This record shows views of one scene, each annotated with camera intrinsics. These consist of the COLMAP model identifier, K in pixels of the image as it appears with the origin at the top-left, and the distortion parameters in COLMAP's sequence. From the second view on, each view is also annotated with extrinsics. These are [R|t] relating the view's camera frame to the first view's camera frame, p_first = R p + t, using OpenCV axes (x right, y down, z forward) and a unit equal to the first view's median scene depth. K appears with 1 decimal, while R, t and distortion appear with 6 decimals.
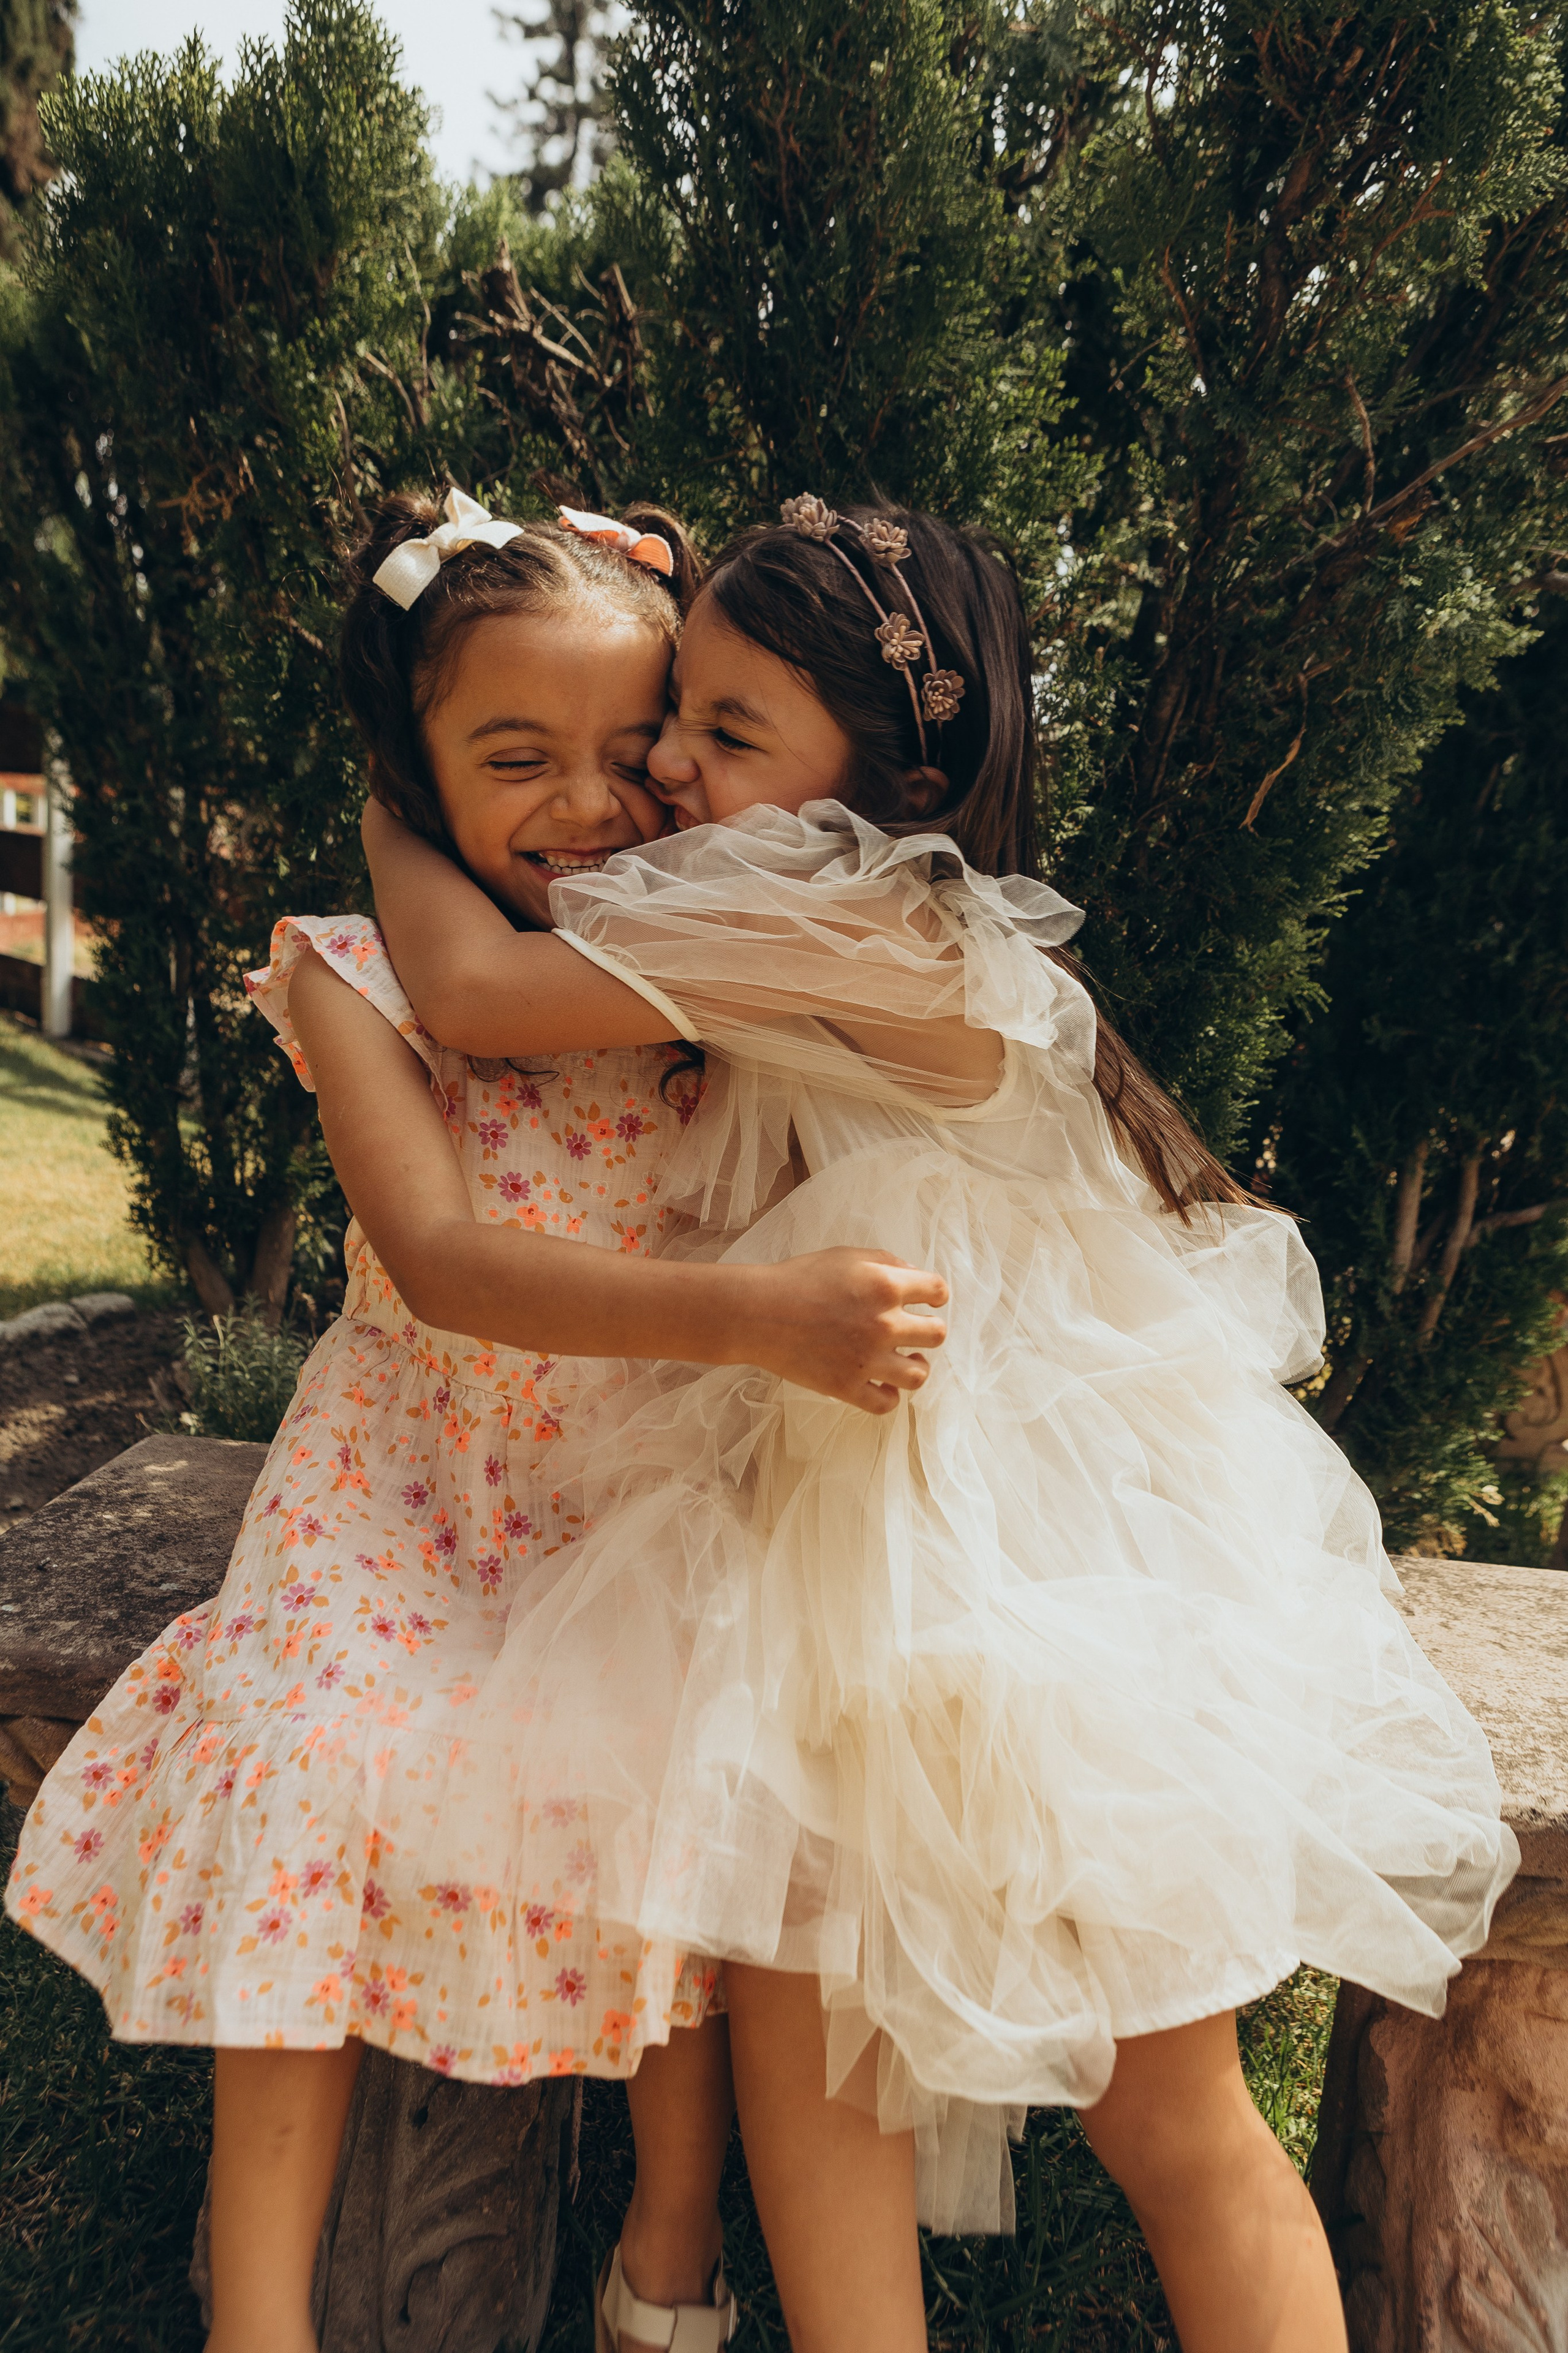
lens RADIAL K [[1410.0, 0, 796.9], [0, 1410.0, 1140.9], [0, 0, 1]] dist [-0.002132, 0.000515]
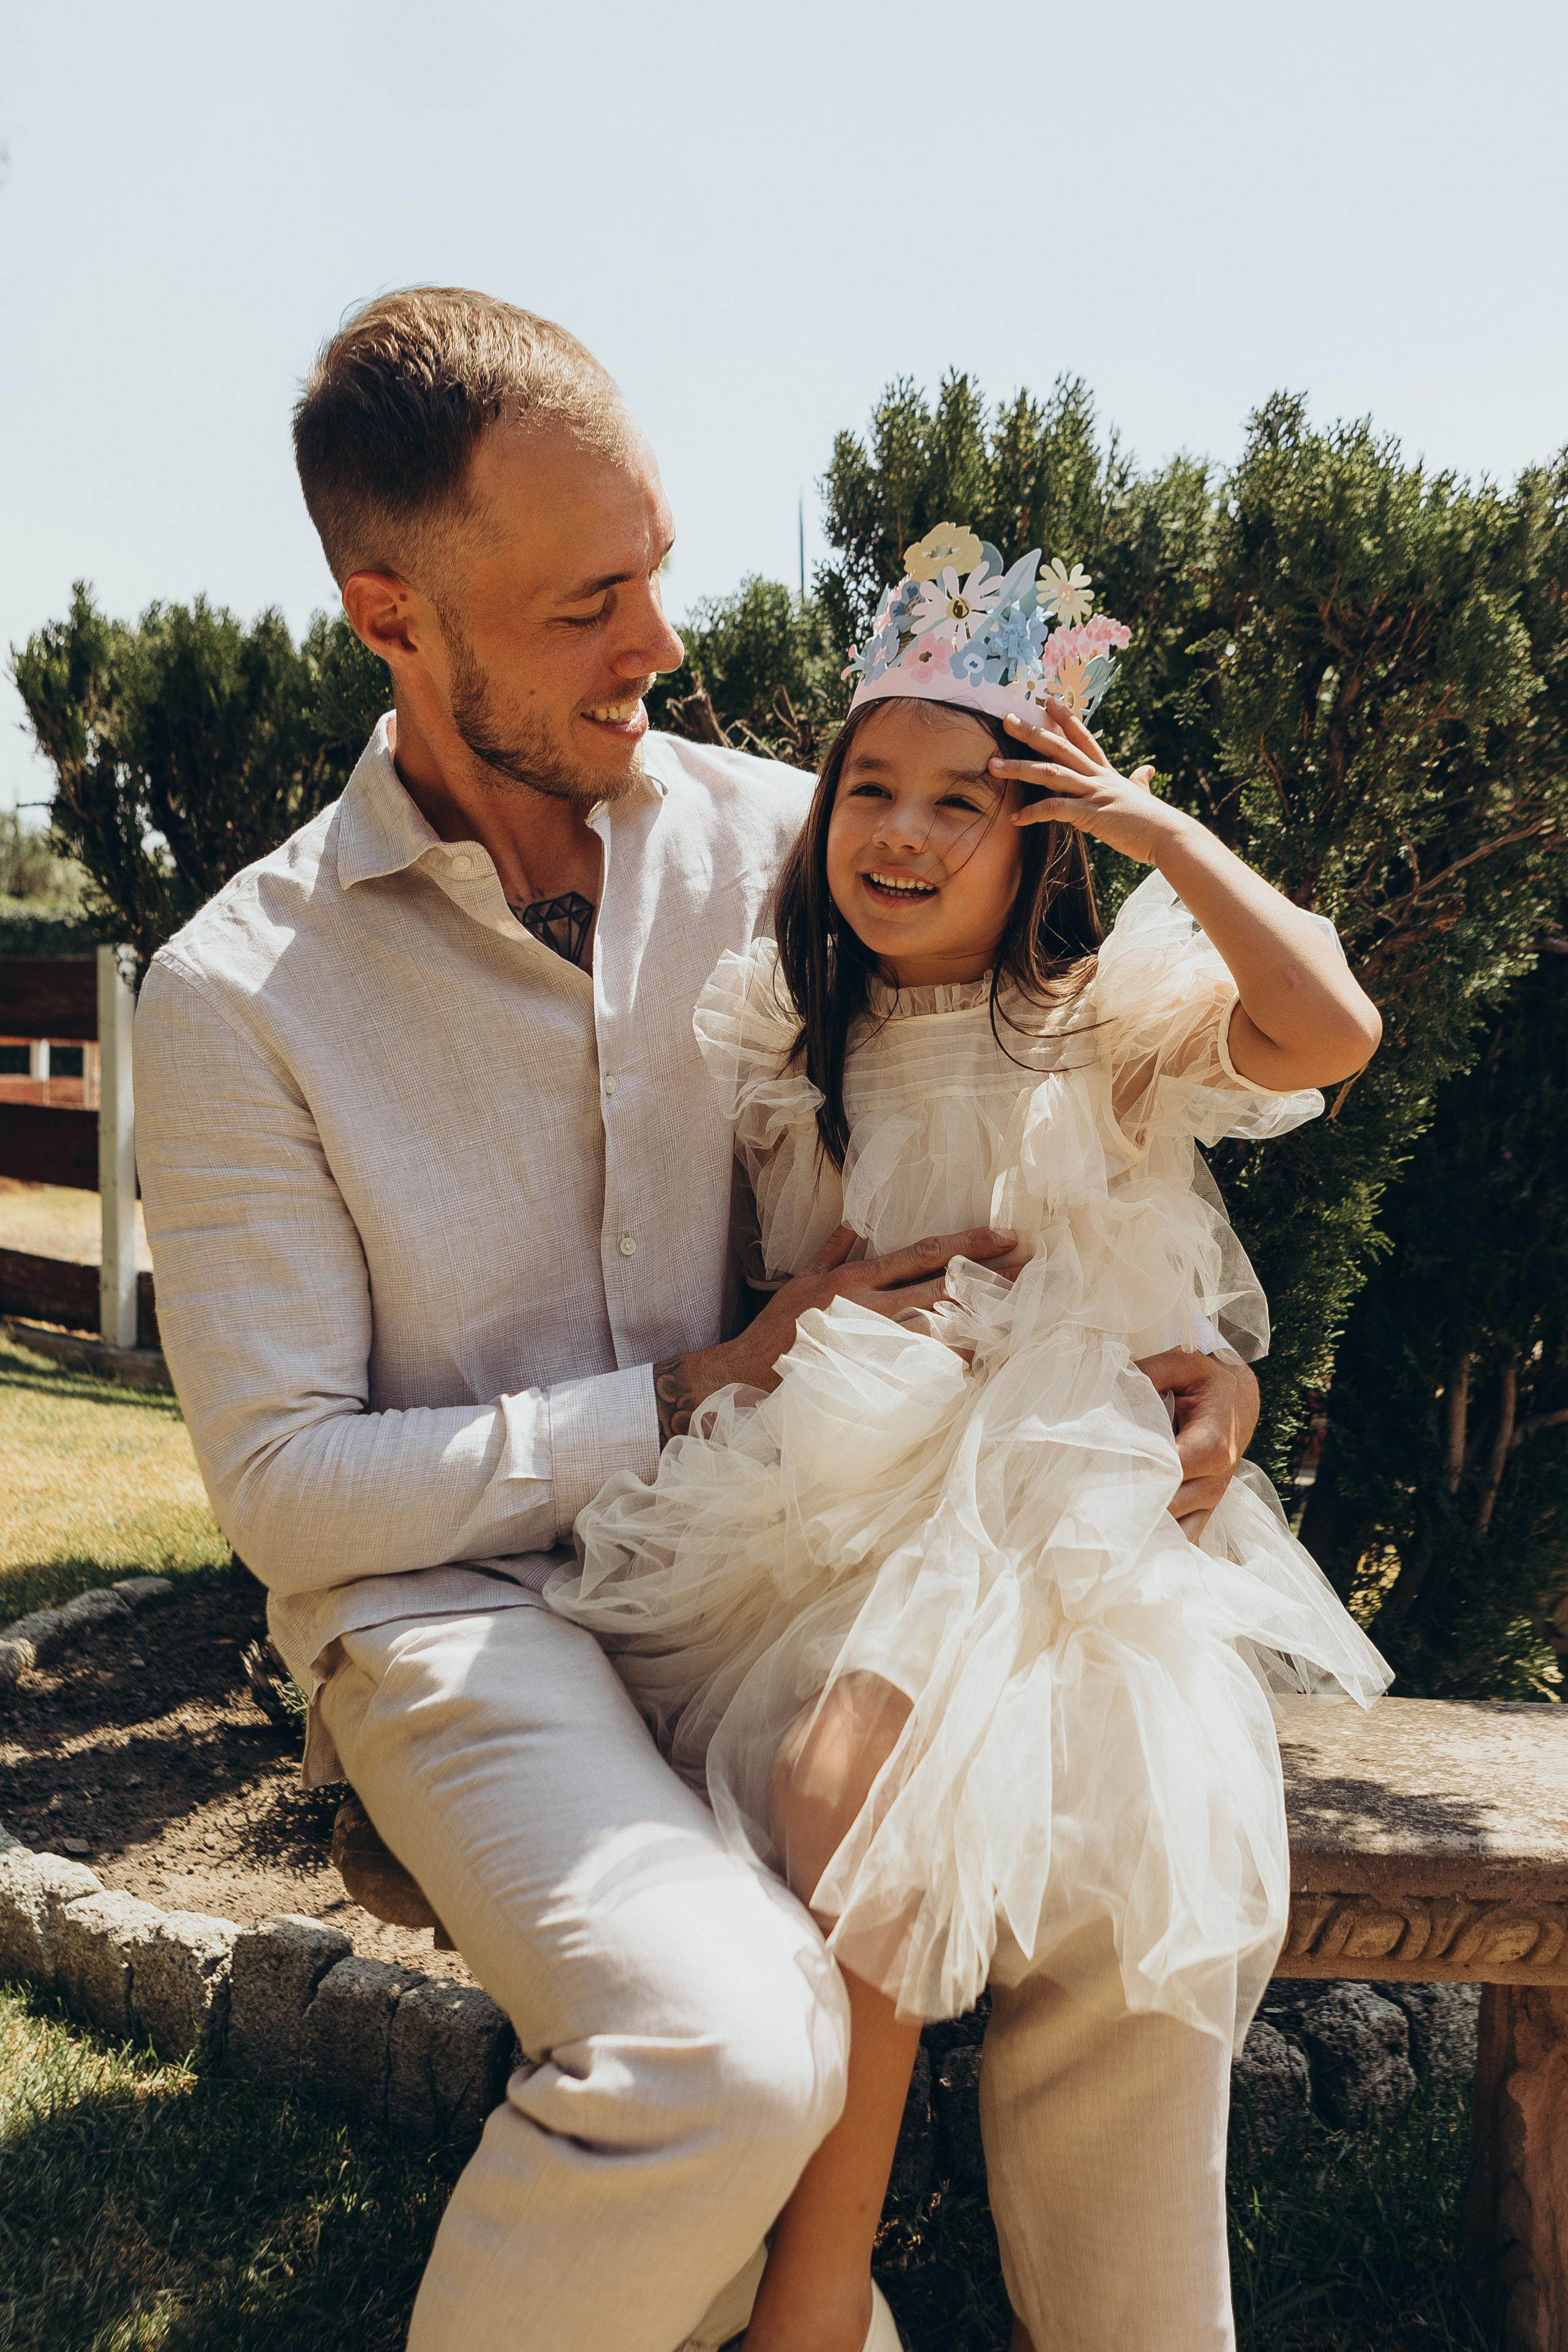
lens RADIAL K [[1618.9, 0, 780.4], [0, 1618.9, 1238.3], [0, 0, 1]] dist [-0.019532, 0.004451]
pose [[0.997718, -0.048329, 0.047141, -0.160730], [0.052288, 0.994858, -0.086737, -0.009569], [-0.042707, 0.089004, 0.995115, -0.272345]]
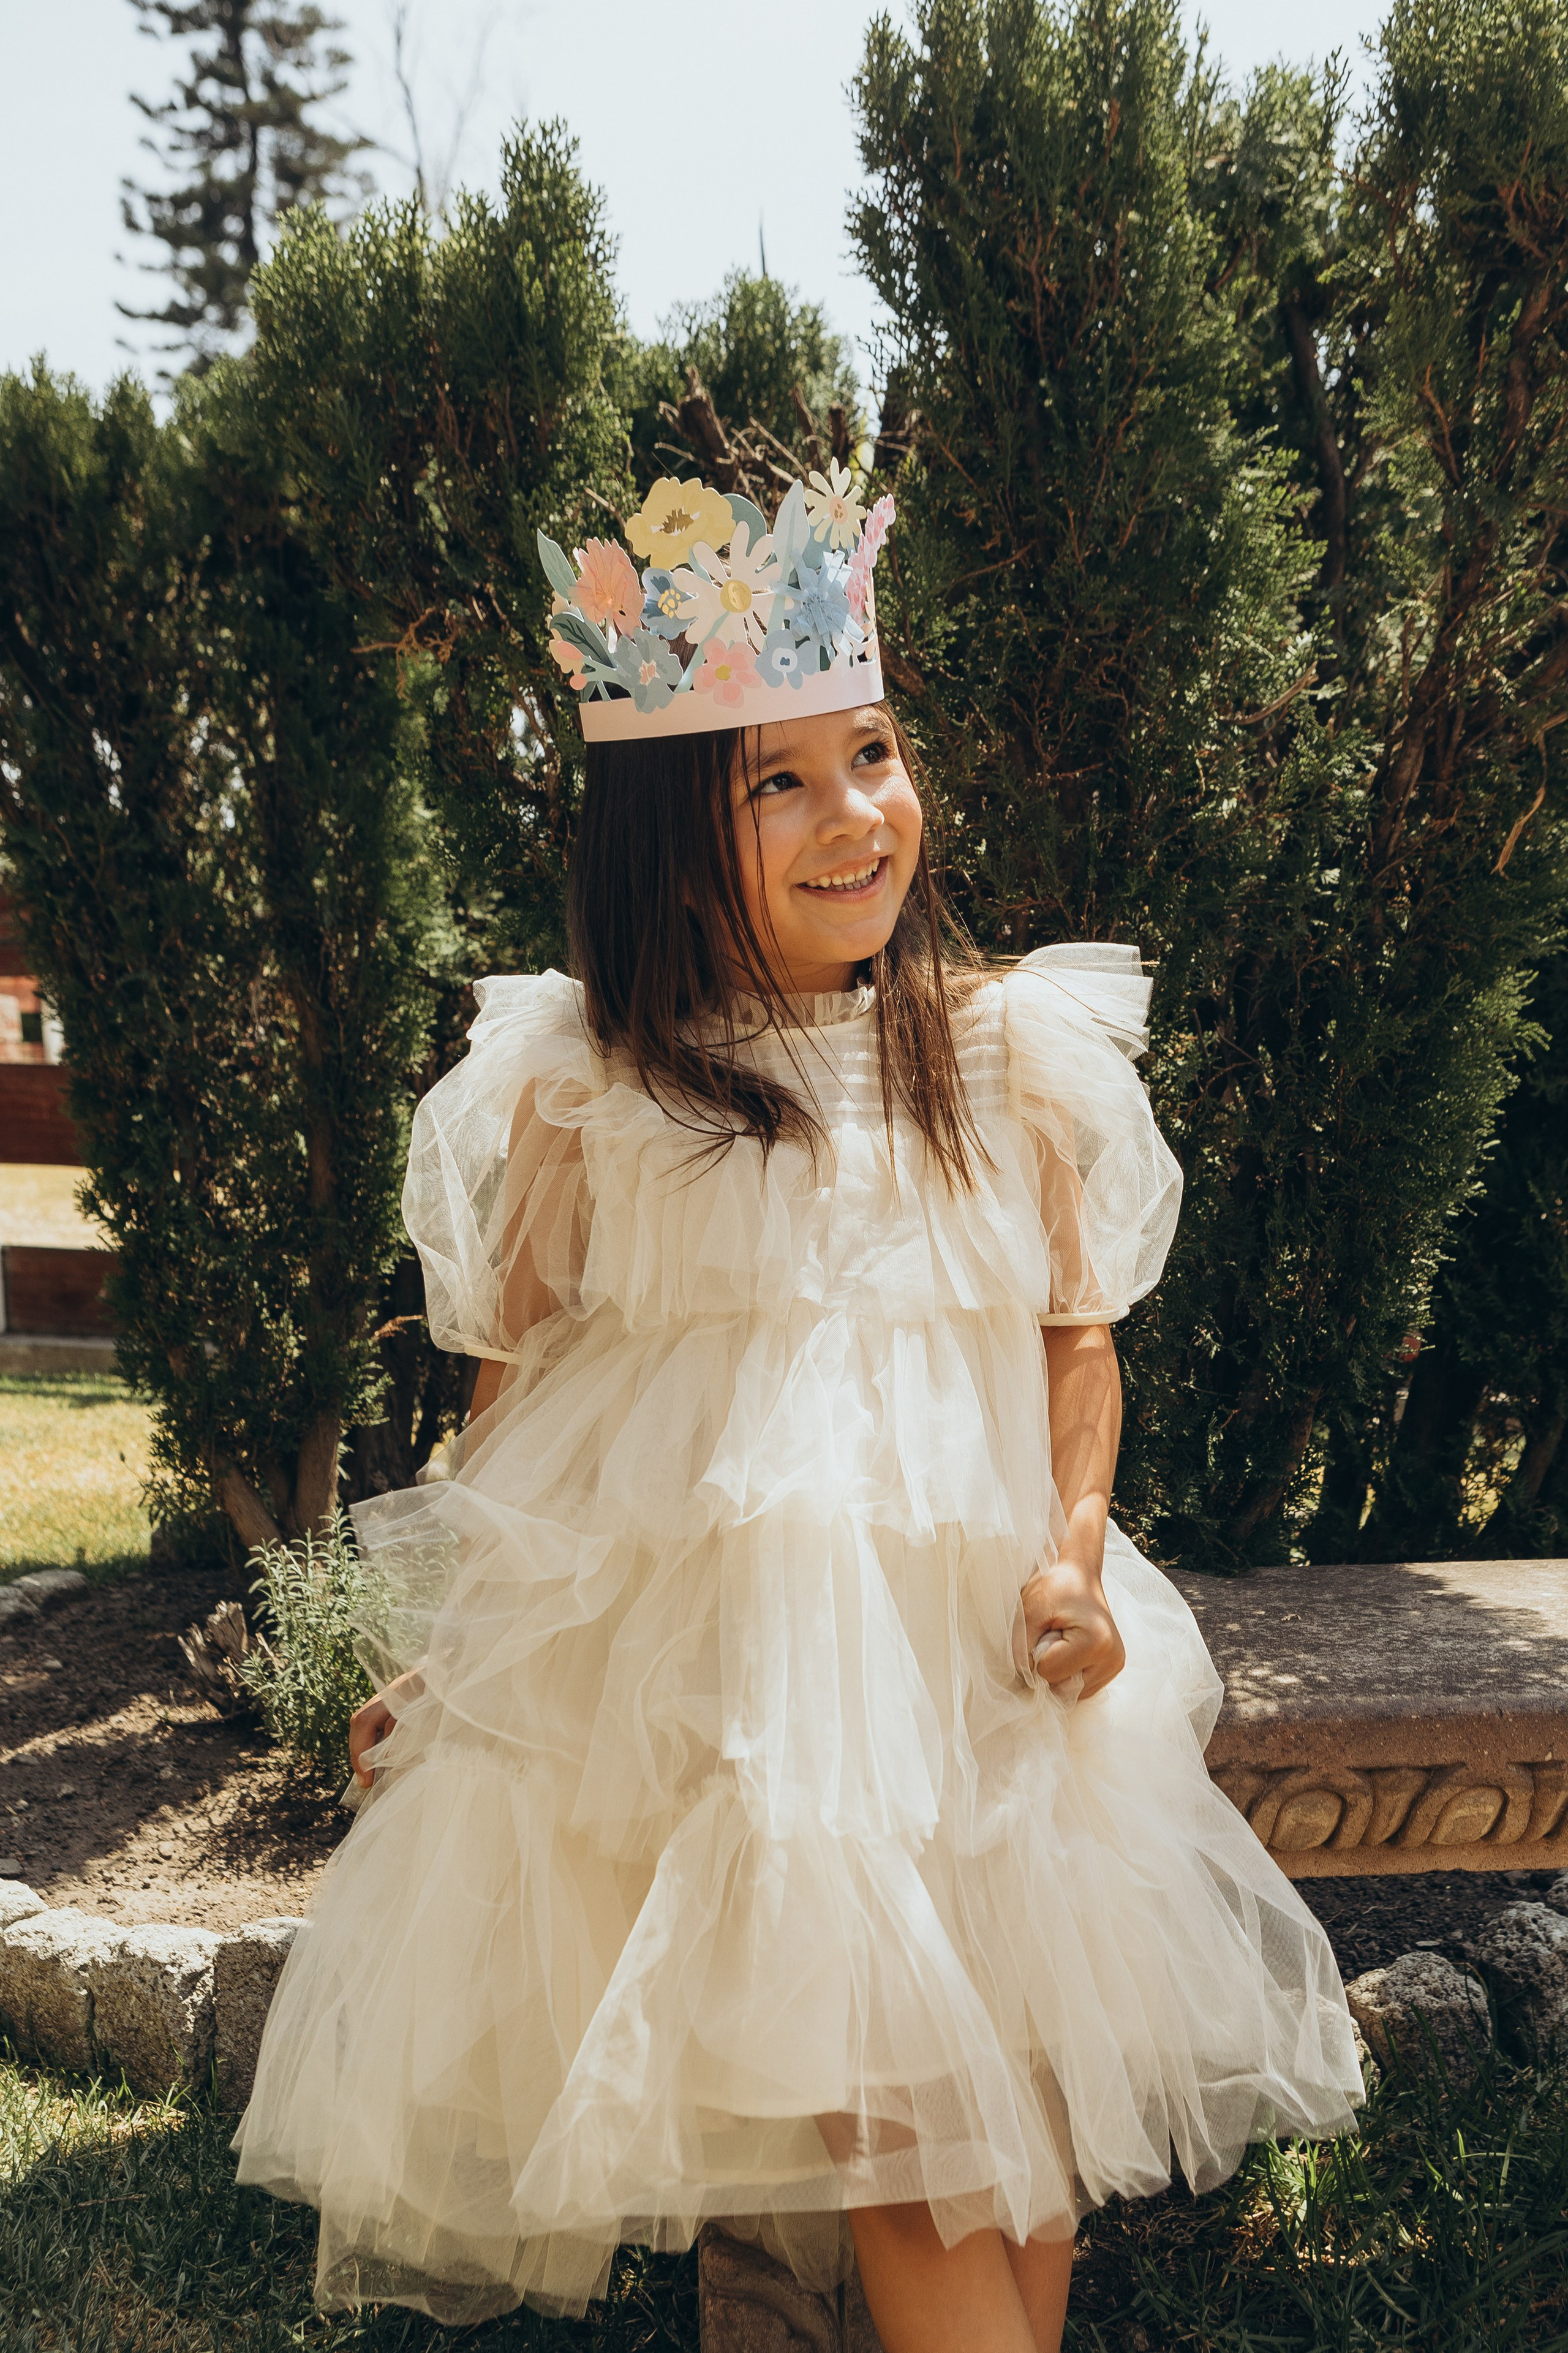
lens RADIAL K [[1783.4, 0, 790.1], [0, 1783.4, 1292.5], [0, 0, 1]] dist [0.009751, -0.007770]
pose [[0.990164, -0.107507, 0.089541, -0.231339], [0.110867, 0.993273, -0.033415, 0.050105], [-0.085346, 0.043014, 0.995422, -0.182383]]
